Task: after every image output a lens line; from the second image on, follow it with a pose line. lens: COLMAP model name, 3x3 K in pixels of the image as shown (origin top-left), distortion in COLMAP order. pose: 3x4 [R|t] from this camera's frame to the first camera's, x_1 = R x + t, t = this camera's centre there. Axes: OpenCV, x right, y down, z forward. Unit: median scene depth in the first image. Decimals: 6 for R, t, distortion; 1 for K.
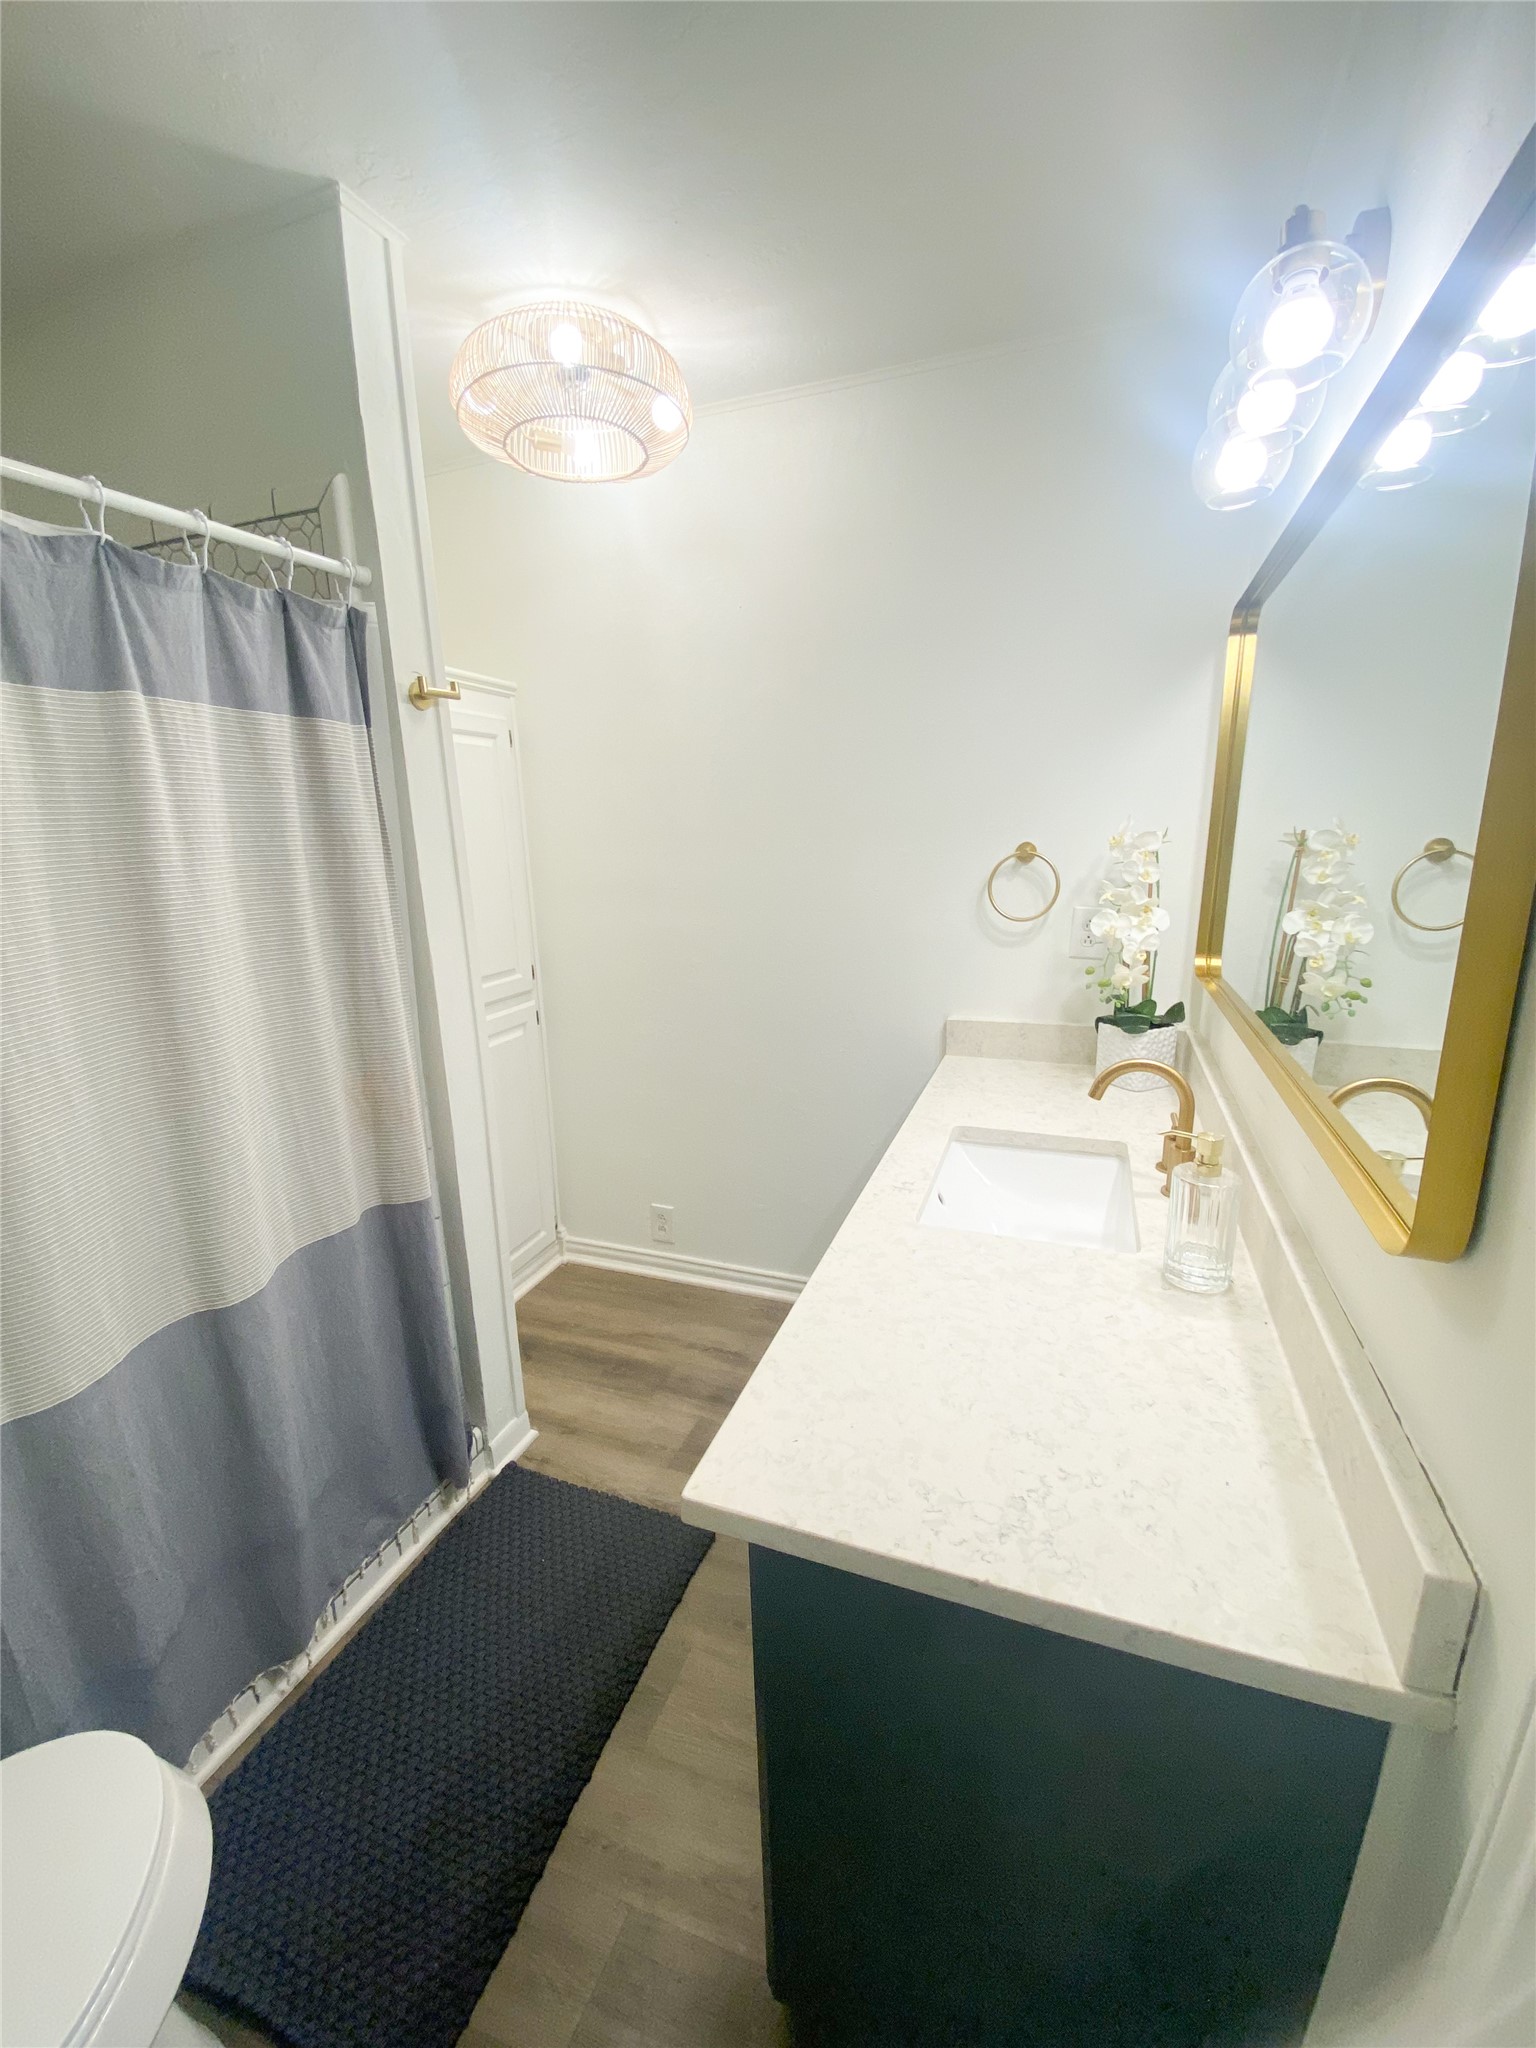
lens RADIAL K [[825.1, 0, 777.2], [0, 825.1, 1036.0], [0, 0, 1]] dist [0.018225, -0.000571]
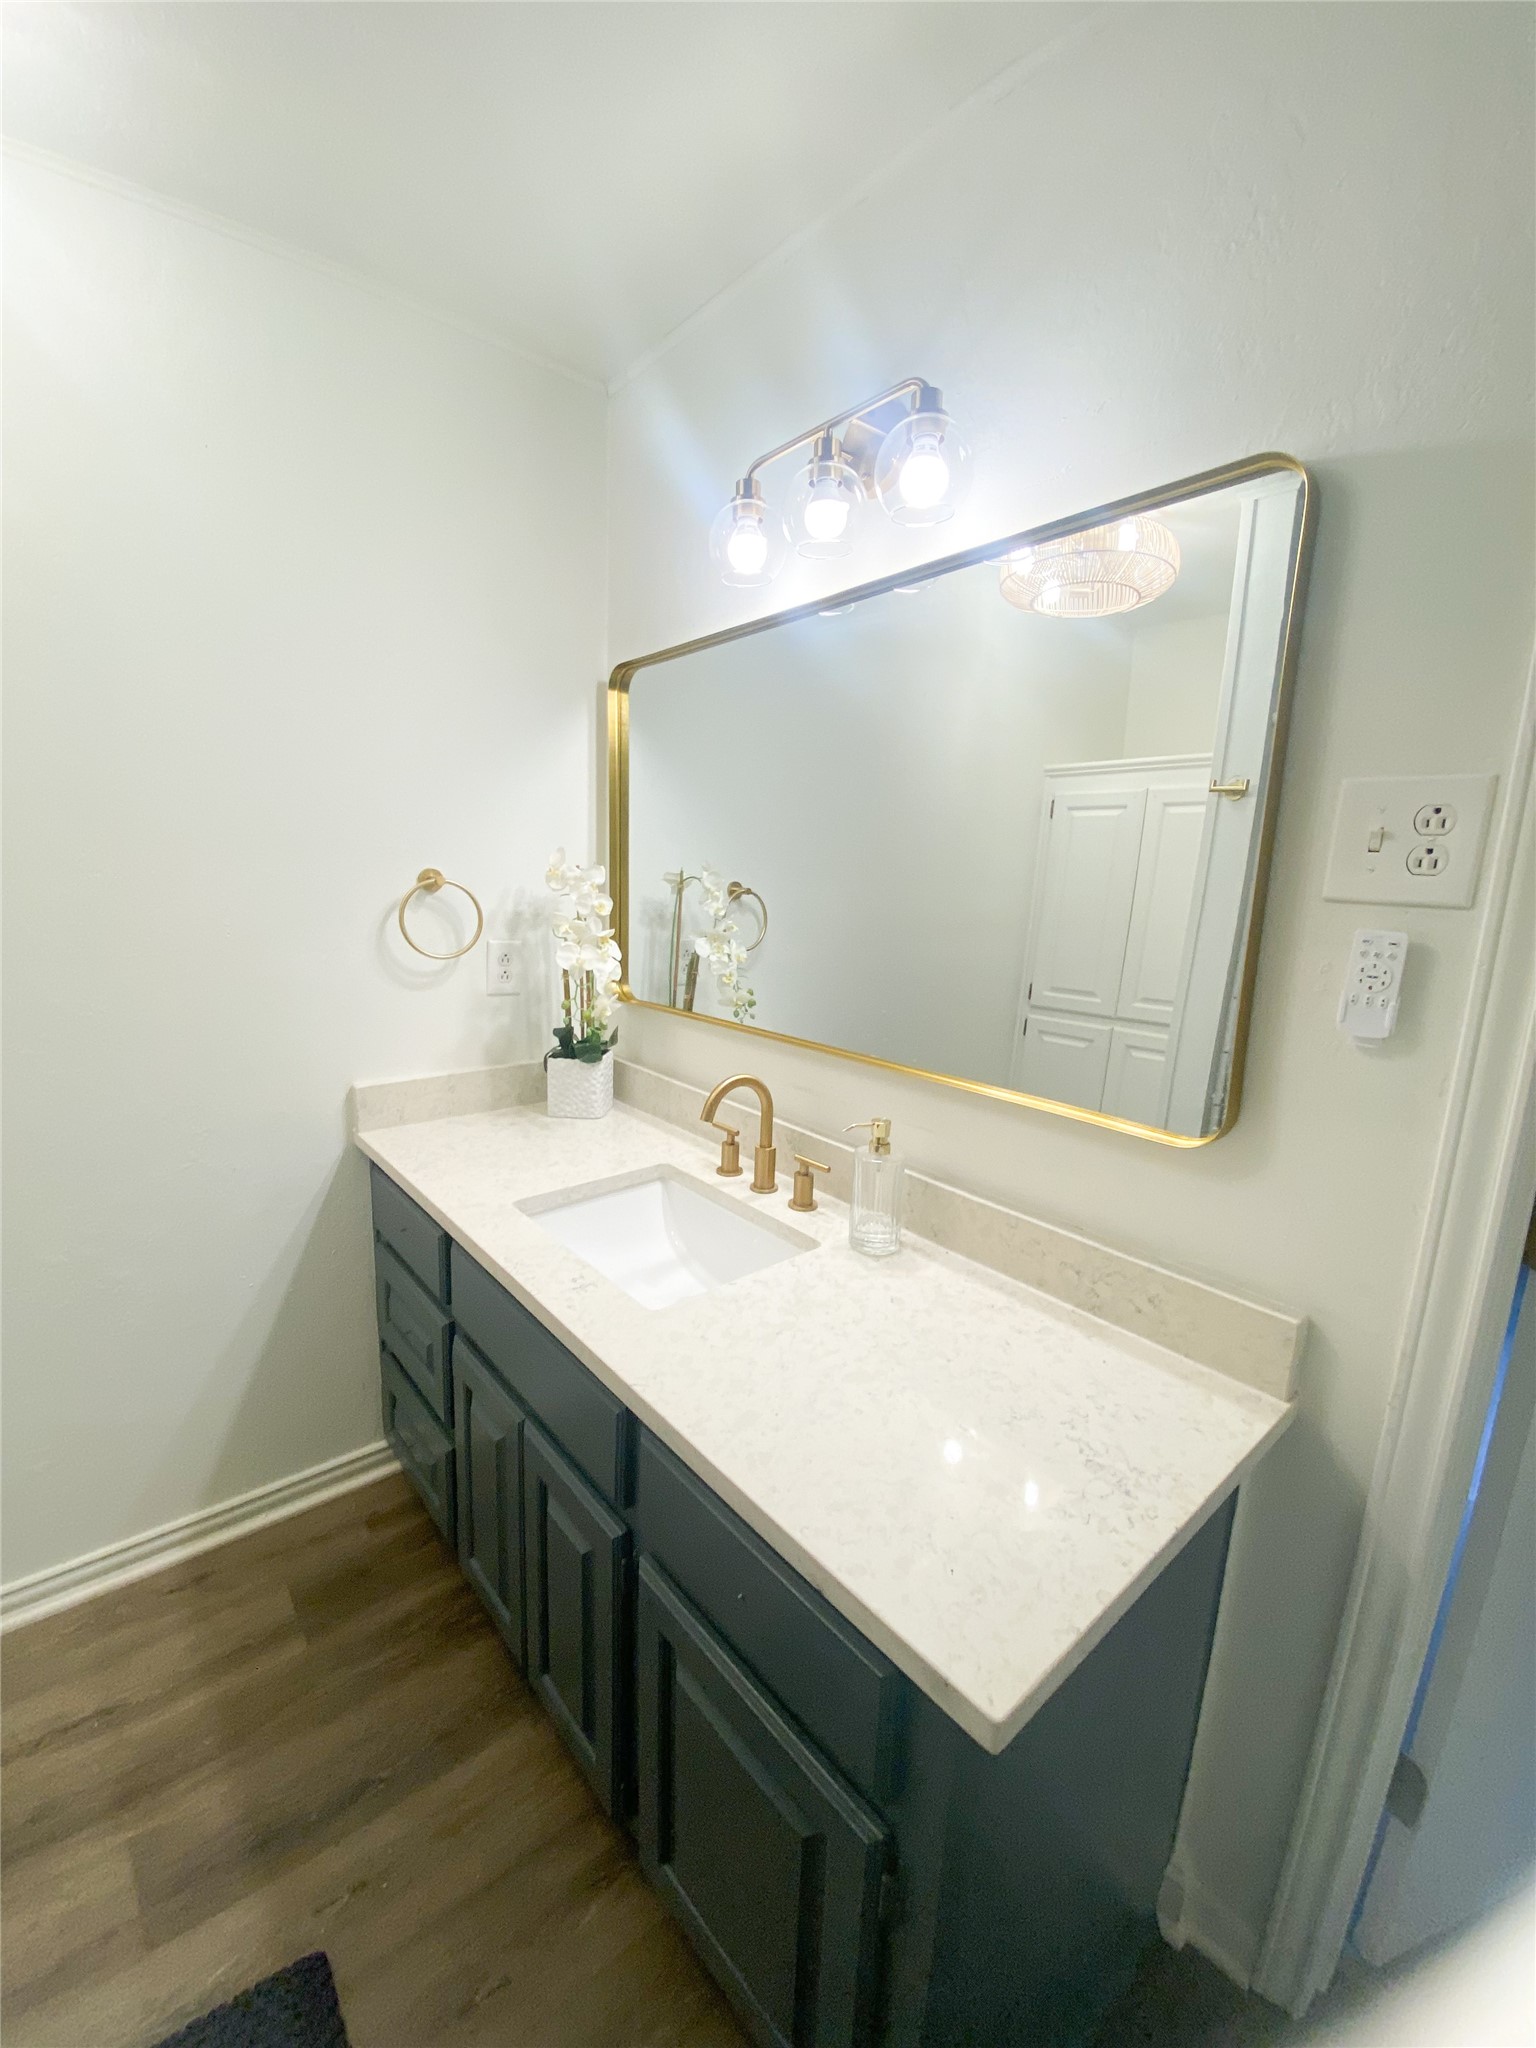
lens RADIAL K [[825.1, 0, 777.2], [0, 825.1, 1036.0], [0, 0, 1]] dist [0.018225, -0.000571]
pose [[0.512499, -0.146608, 0.846079, -0.326647], [0.176412, 0.982276, 0.063349, -0.062745], [-0.840371, 0.116793, 0.529279, 0.287943]]
